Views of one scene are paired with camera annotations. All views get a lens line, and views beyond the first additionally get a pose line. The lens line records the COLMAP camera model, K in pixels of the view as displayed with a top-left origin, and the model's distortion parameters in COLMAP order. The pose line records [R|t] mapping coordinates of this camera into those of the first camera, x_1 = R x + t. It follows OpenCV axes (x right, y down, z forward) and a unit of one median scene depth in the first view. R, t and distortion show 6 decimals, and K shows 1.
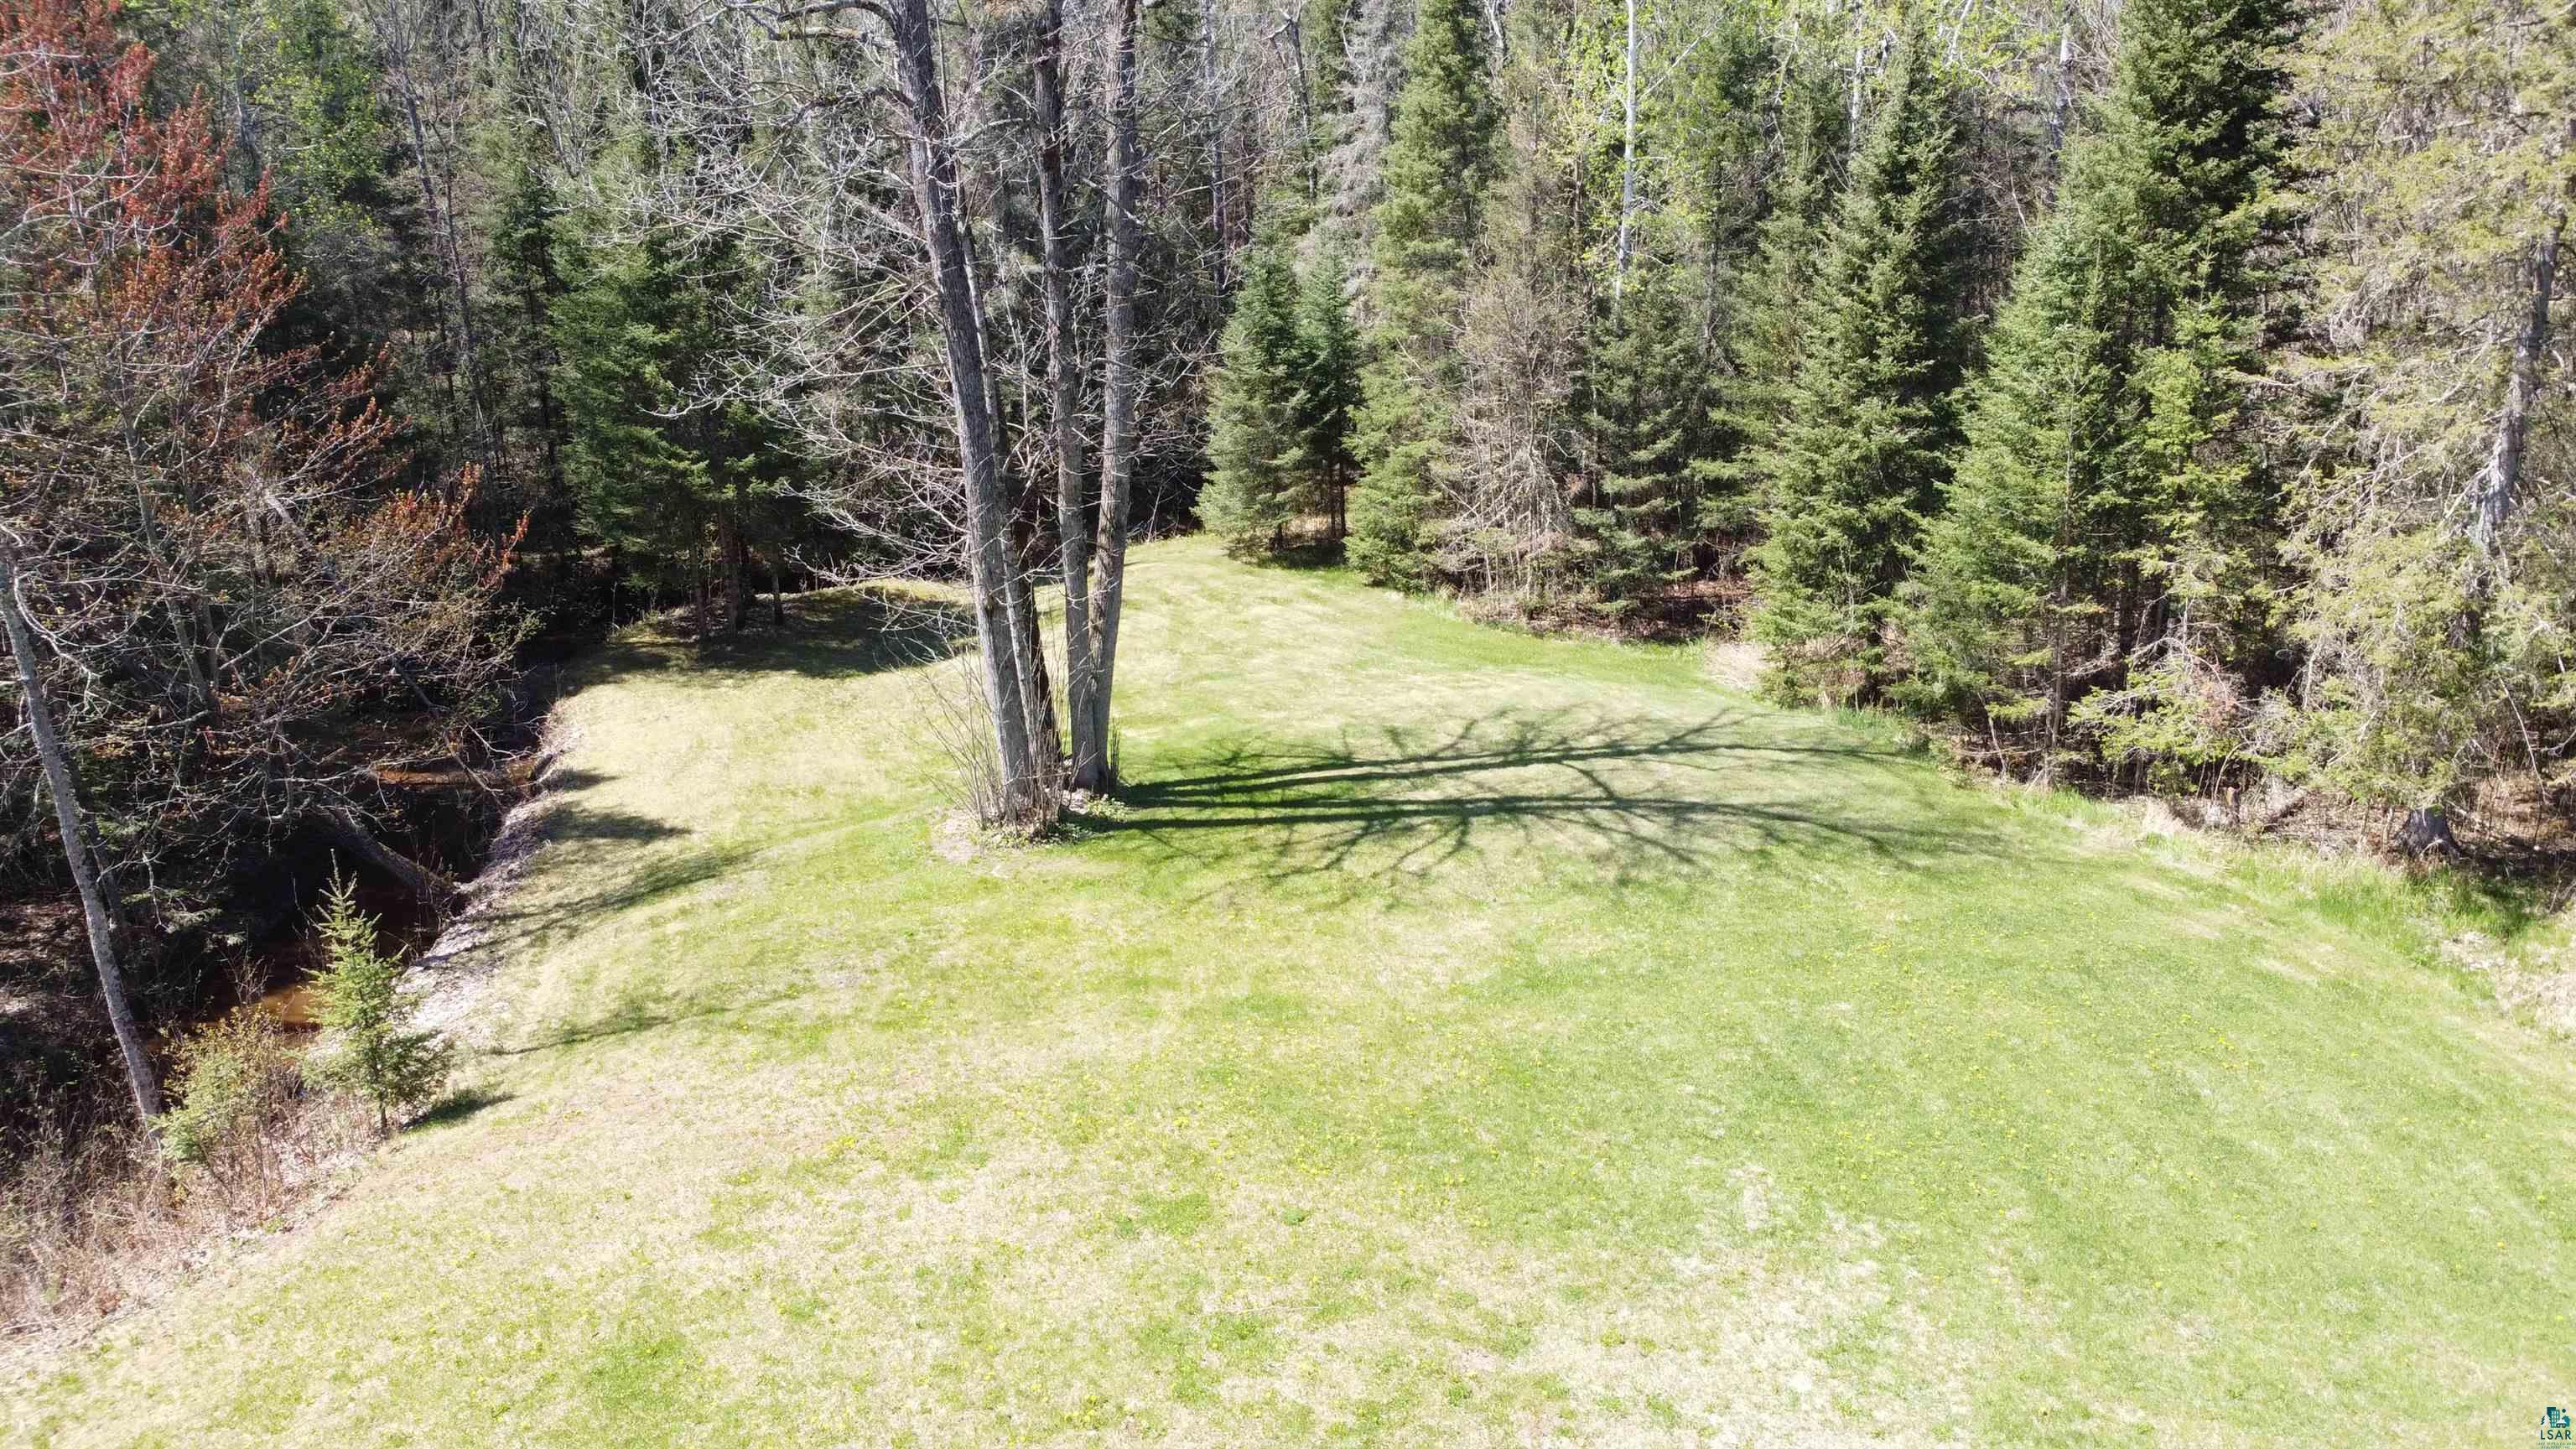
lens RADIAL K [[1944.4, 0, 1297.1], [0, 1944.4, 725.7], [0, 0, 1]] dist [0.007472, -0.001032]
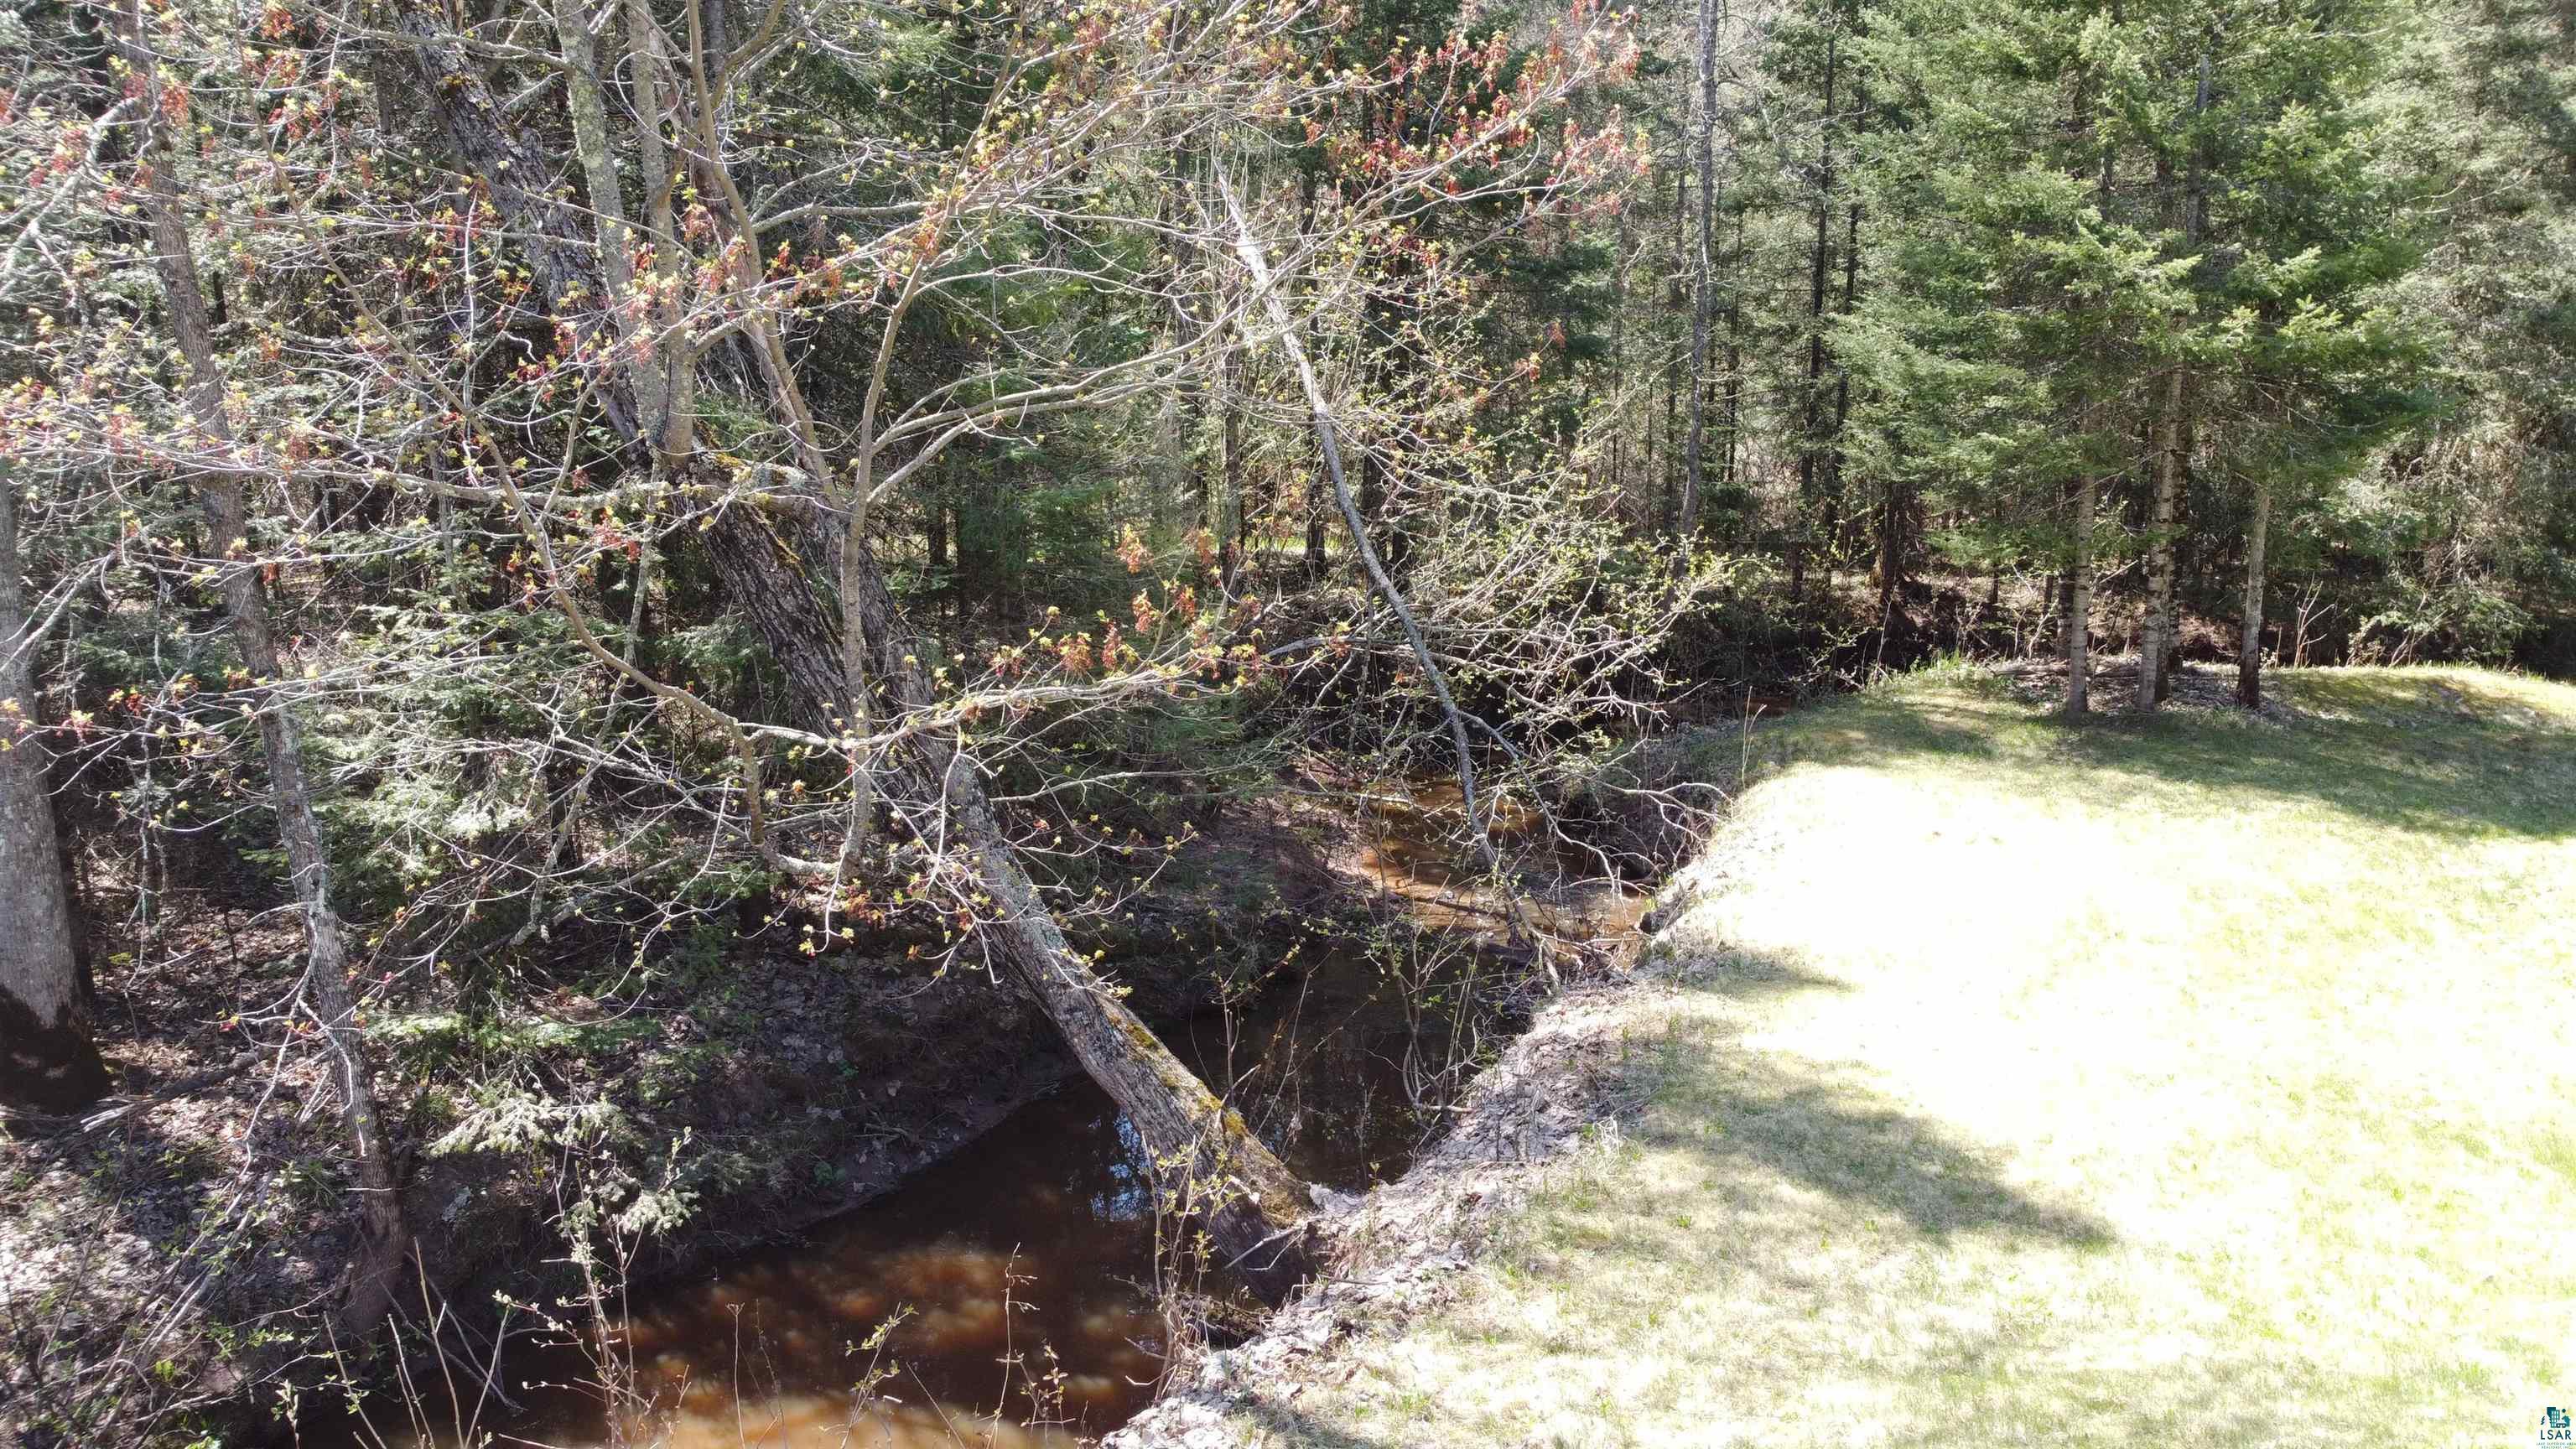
lens RADIAL K [[1944.4, 0, 1295.4], [0, 1944.4, 723.3], [0, 0, 1]] dist [0.007472, -0.001032]
pose [[0.813082, 0.125016, -0.568567, -0.214721], [-0.196722, 0.978220, -0.066232, 0.021653], [0.547904, 0.165702, 0.819966, 0.590438]]
